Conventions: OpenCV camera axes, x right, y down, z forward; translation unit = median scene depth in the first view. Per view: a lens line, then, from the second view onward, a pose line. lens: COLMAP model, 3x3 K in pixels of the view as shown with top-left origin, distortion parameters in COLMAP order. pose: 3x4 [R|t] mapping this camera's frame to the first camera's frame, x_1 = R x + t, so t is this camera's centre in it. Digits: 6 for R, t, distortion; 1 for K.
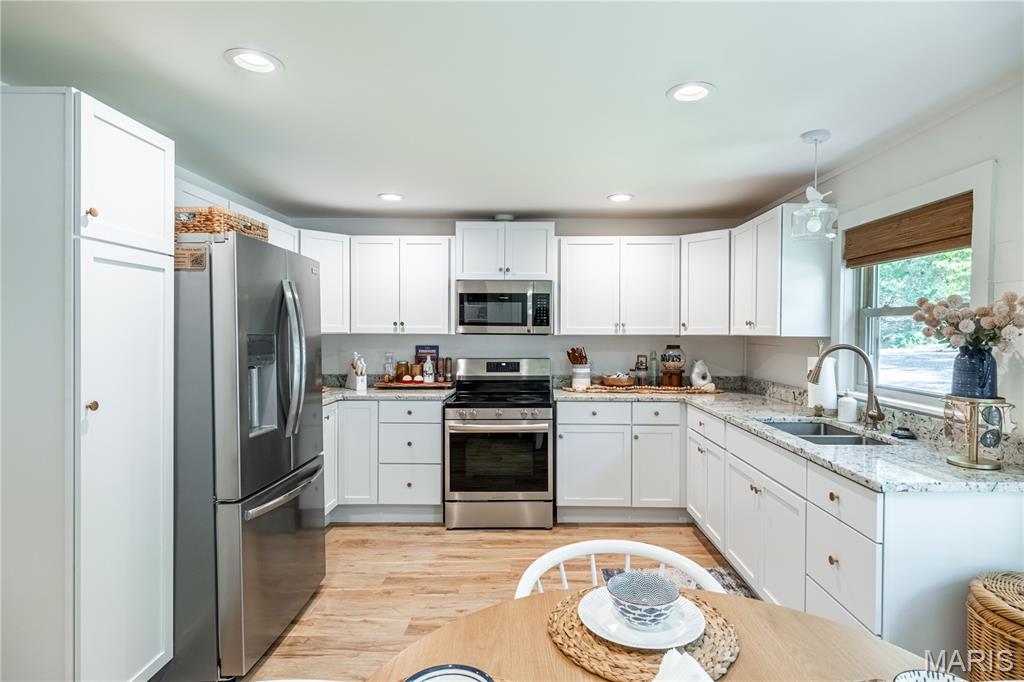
lens RADIAL K [[575.1, 0, 513.5], [0, 575.1, 339.8], [0, 0, 1]] dist [-0.000804, -0.000393]
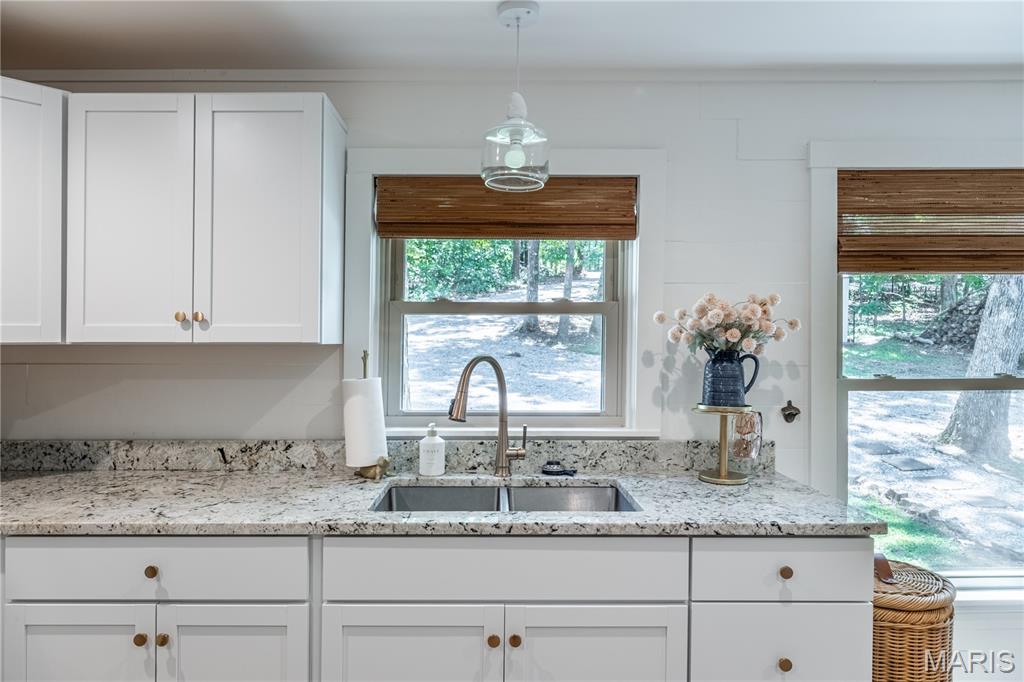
lens RADIAL K [[624.6, 0, 512.6], [0, 624.6, 340.4], [0, 0, 1]] dist [-0.001305, -0.001814]
pose [[-0.026988, -0.001907, 0.999634, -0.119009], [0.017578, 0.999843, 0.002382, -0.008195], [-0.999481, 0.017636, -0.026951, 0.881878]]
